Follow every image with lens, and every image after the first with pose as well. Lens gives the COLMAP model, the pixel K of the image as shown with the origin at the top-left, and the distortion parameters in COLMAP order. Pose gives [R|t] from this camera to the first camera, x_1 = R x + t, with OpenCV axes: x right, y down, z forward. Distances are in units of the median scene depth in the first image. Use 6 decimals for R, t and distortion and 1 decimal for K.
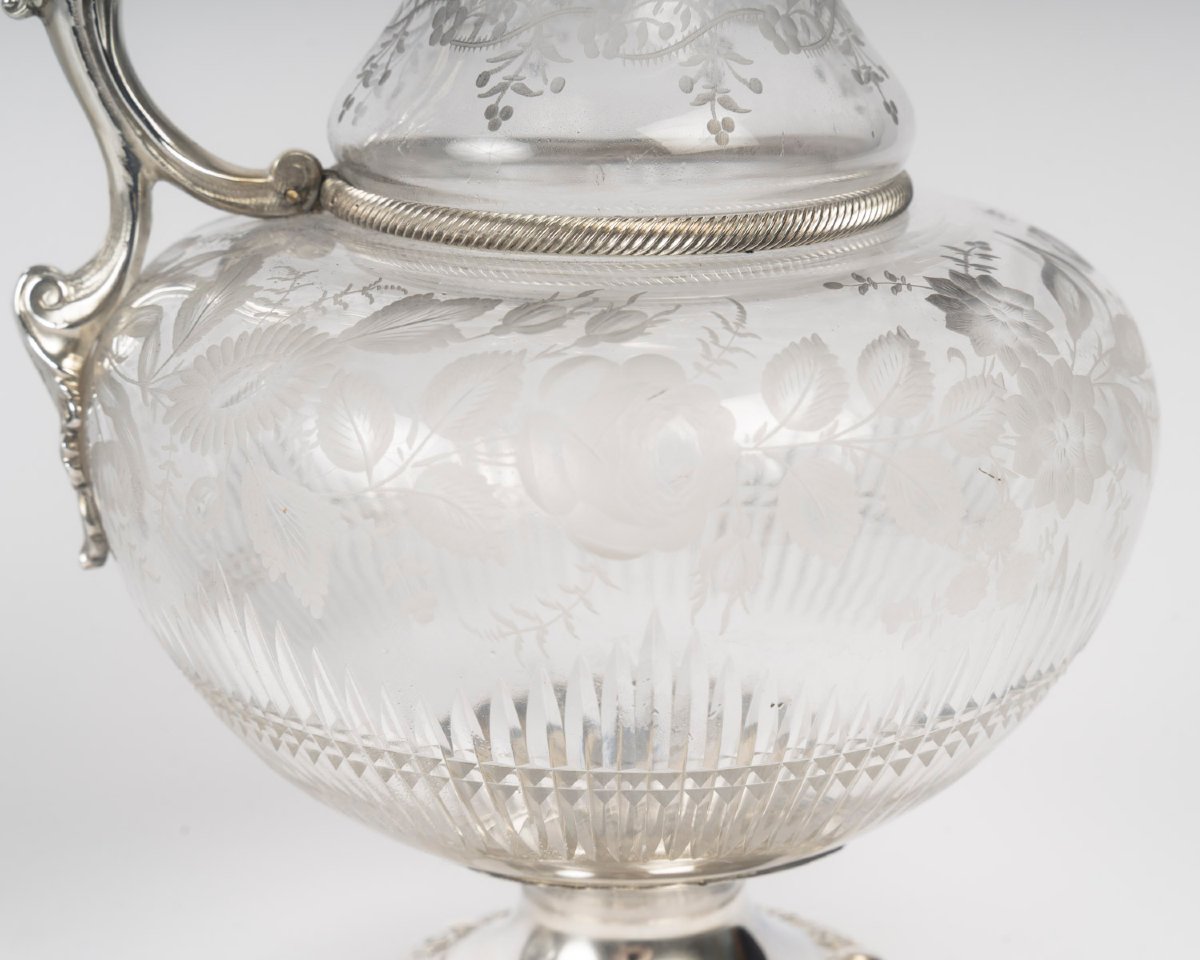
lens RADIAL K [[3165.6, 0, 600.0], [0, 3165.6, 480.0], [0, 0, 1]] dist [0.058209, 0.252464]
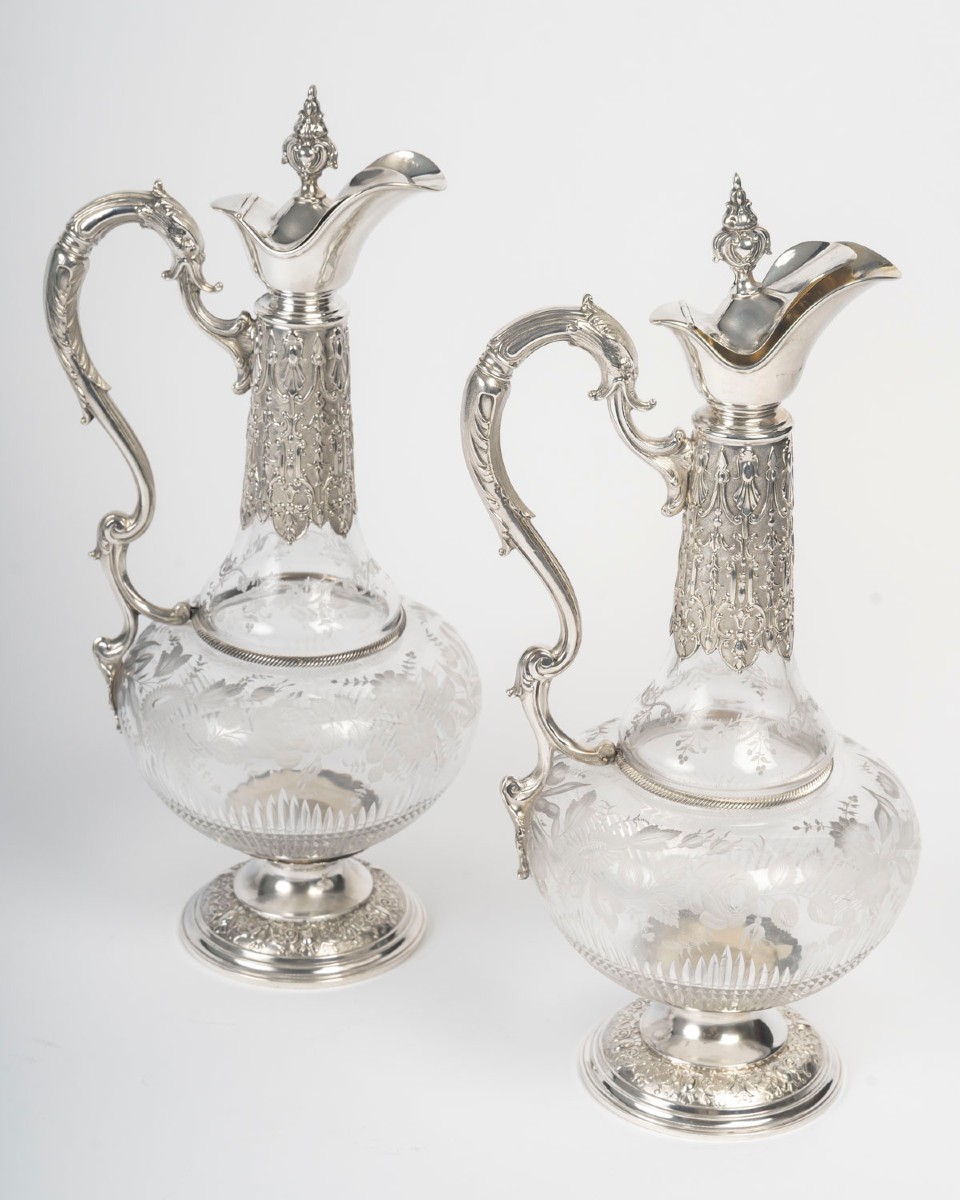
lens RADIAL K [[2990.8, 0, 481.3], [0, 2990.8, 521.7], [0, 0, 1]] dist [0.012541, -1.040523]
pose [[0.996083, 0.054229, -0.069837, -0.036281], [-0.045582, 0.991733, 0.119951, -0.637459], [0.075764, -0.116298, 0.990321, -1.647368]]
